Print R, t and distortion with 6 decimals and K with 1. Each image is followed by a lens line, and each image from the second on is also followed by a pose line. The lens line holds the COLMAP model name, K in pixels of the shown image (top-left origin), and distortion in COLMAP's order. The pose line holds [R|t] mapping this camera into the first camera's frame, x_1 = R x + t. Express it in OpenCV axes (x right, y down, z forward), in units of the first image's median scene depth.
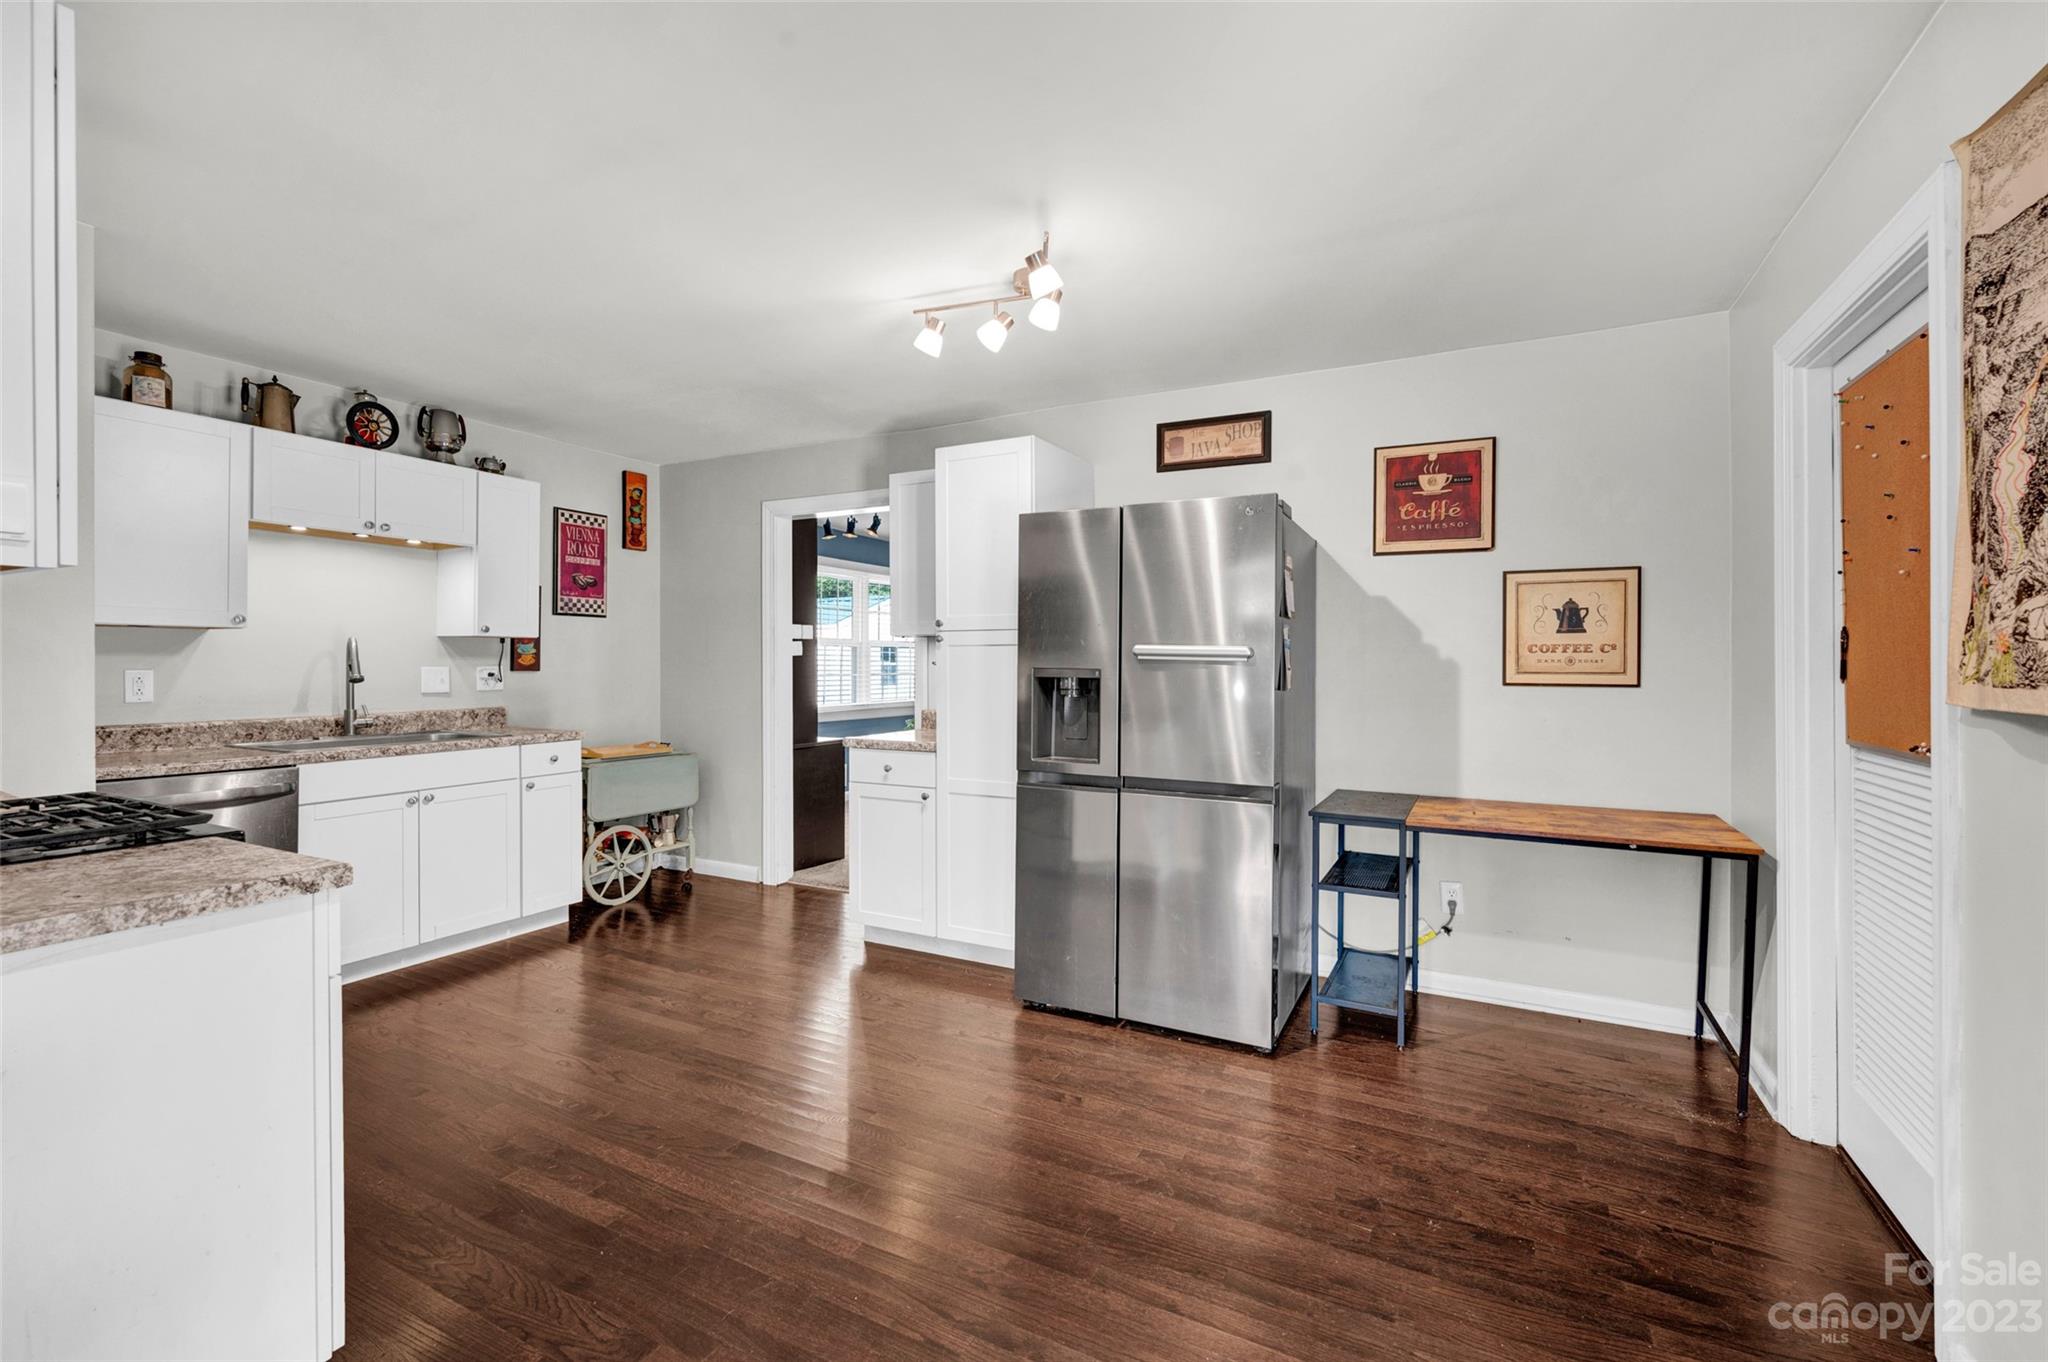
lens RADIAL K [[915.2, 0, 1027.2], [0, 915.2, 657.5], [0, 0, 1]] dist [0.000578, 0.000074]
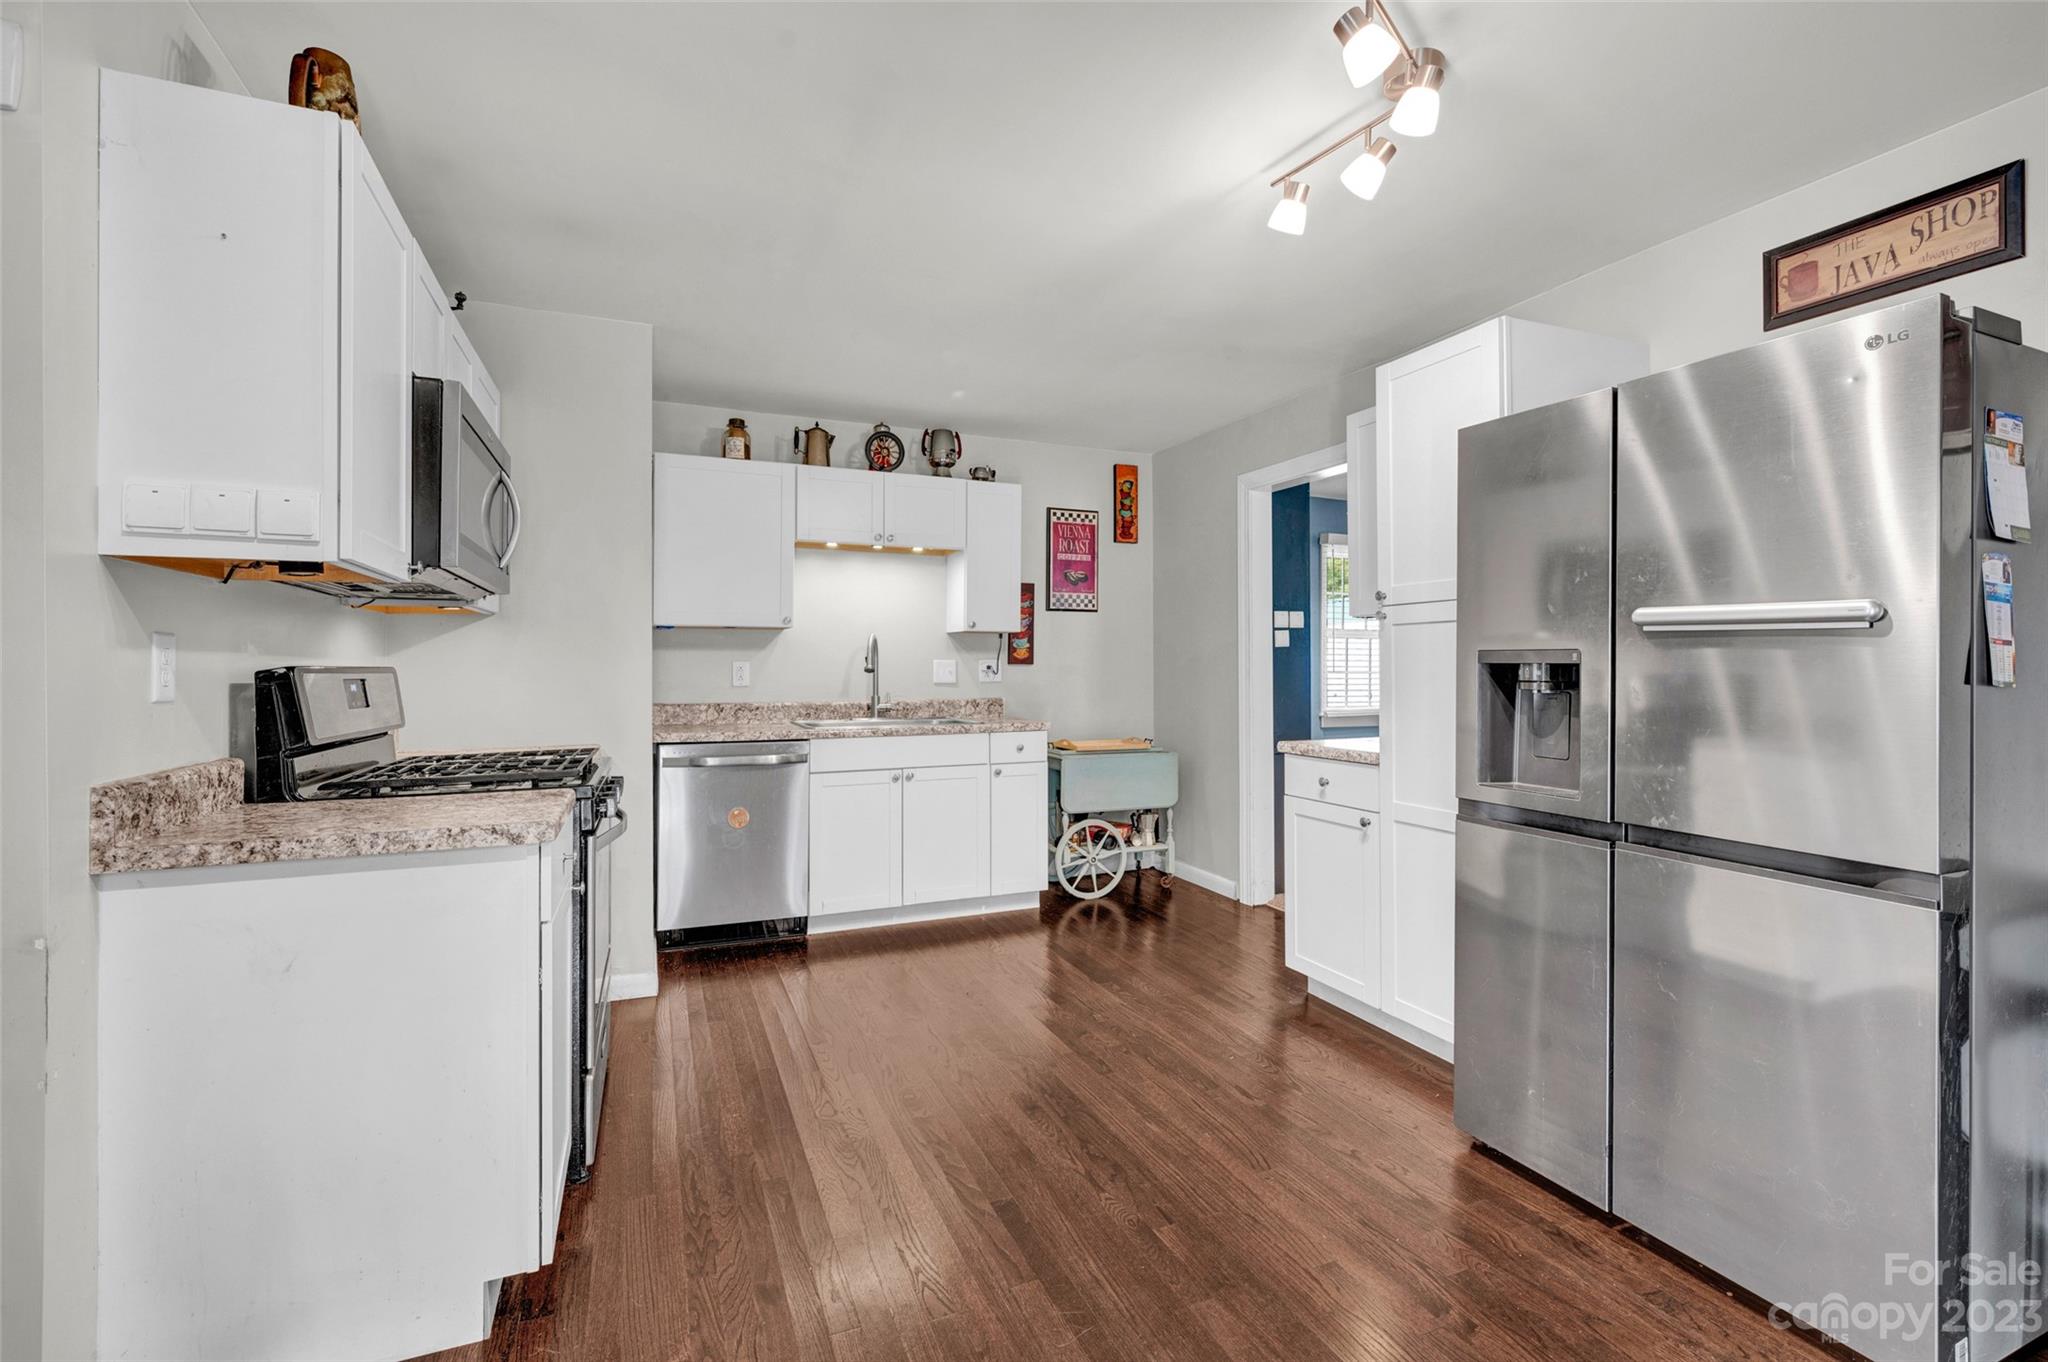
lens RADIAL K [[915.2, 0, 1027.2], [0, 915.2, 657.5], [0, 0, 1]] dist [0.000578, 0.000074]
pose [[0.760659, -0.009354, -0.649085, 0.169410], [0.005717, 0.999954, -0.007711, 0.017491], [0.649127, 0.002154, 0.760677, 0.227949]]
